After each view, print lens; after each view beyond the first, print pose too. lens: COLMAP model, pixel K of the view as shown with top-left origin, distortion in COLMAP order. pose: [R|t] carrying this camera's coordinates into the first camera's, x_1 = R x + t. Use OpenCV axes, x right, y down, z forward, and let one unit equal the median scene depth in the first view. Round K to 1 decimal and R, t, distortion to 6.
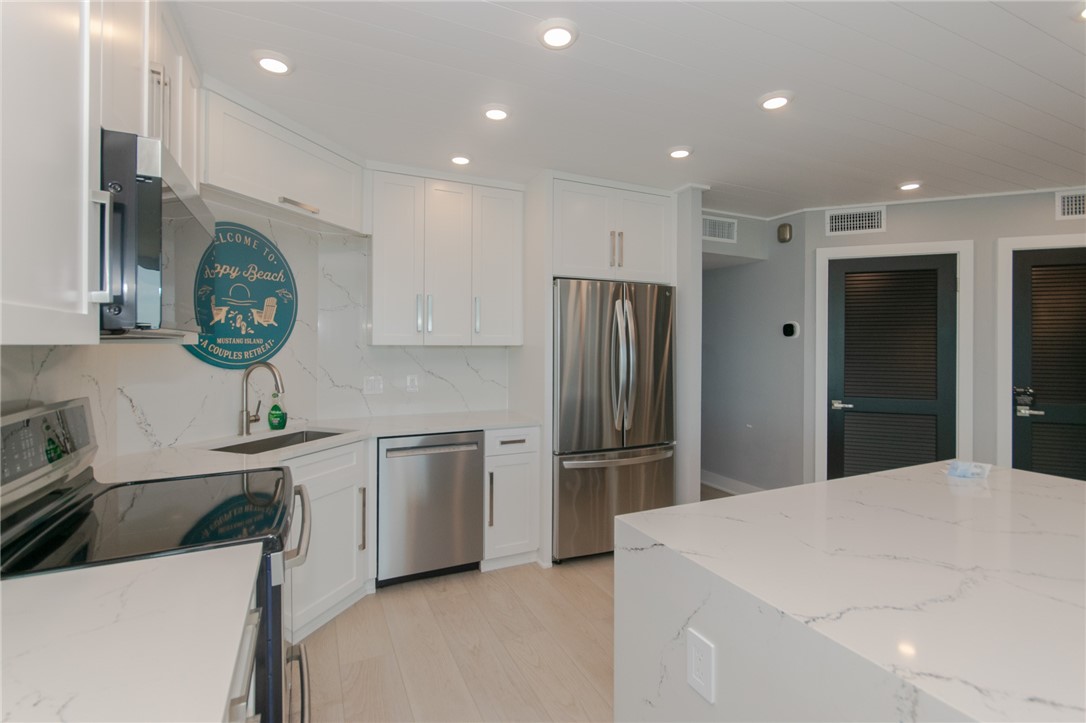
lens RADIAL K [[498.3, 0, 530.2], [0, 498.3, 346.2], [0, 0, 1]] dist [-0.012221, 0.002064]
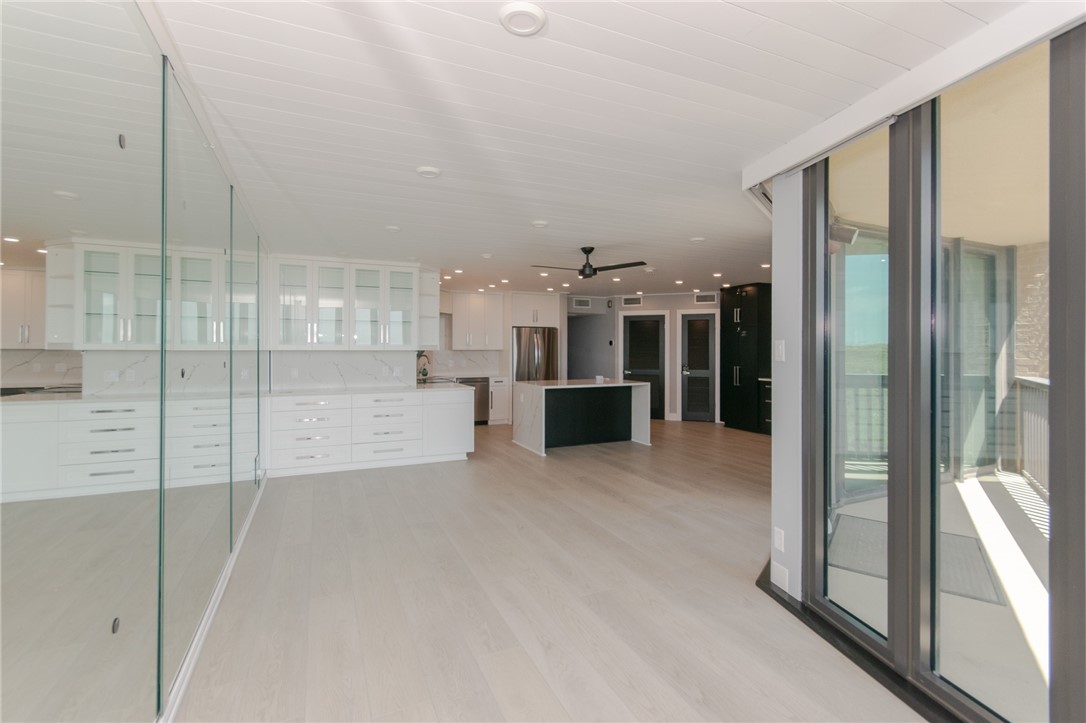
lens RADIAL K [[498.3, 0, 543.2], [0, 498.3, 350.8], [0, 0, 1]] dist [-0.012221, 0.002064]
pose [[0.999870, -0.004600, 0.015473, 0.166094], [0.004578, 0.999988, 0.001481, 0.000895], [-0.015480, -0.001410, 0.999879, -1.777803]]
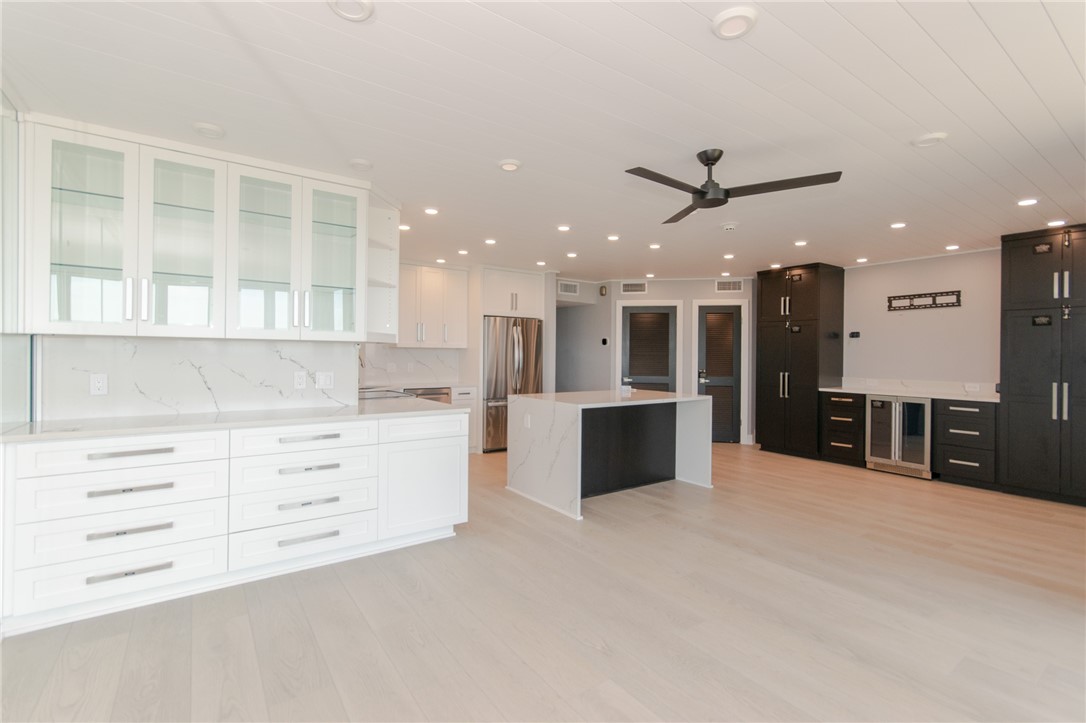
lens RADIAL K [[497.6, 0, 540.2], [0, 497.6, 357.7], [0, 0, 1]] dist [0.005691, 0.000314]
pose [[0.980225, 0.003706, 0.197852, -0.120270], [-0.004462, 0.999984, 0.003376, 0.027622], [-0.197836, -0.004192, 0.980226, -0.986634]]
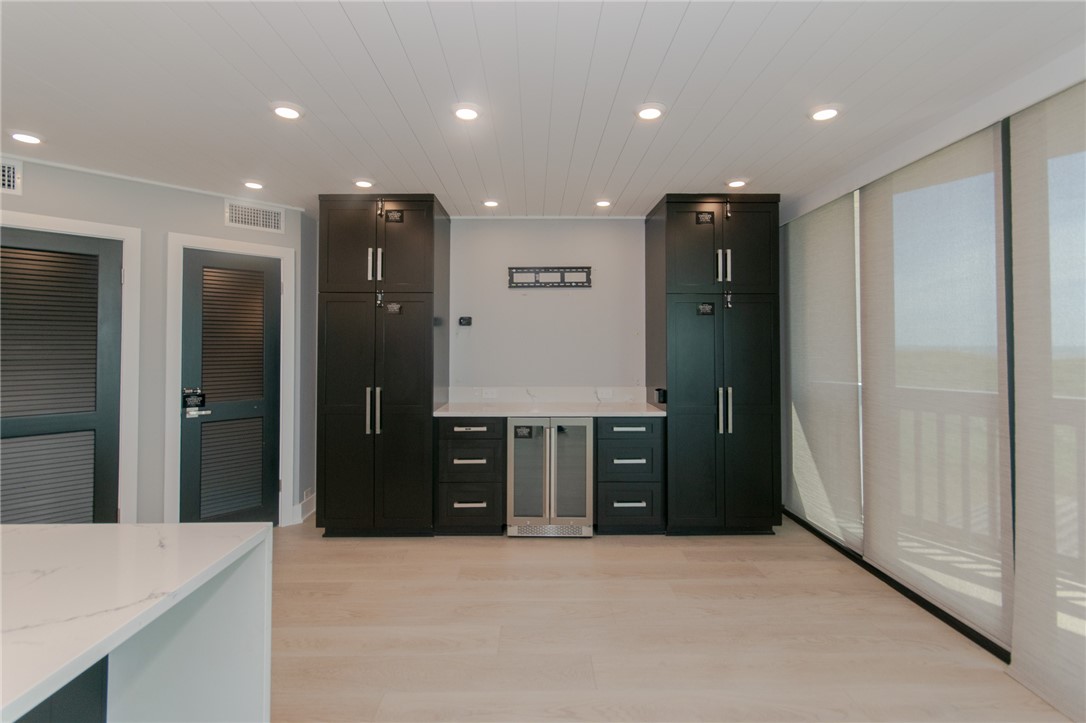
lens RADIAL K [[532.0, 0, 573.9], [0, 532.0, 332.6], [0, 0, 1]] dist [0.004901, 0.002673]
pose [[0.400430, 0.018794, 0.916135, 0.332155], [0.004645, 0.999735, -0.022539, 0.000725], [-0.916316, 0.013280, 0.400237, -0.118426]]
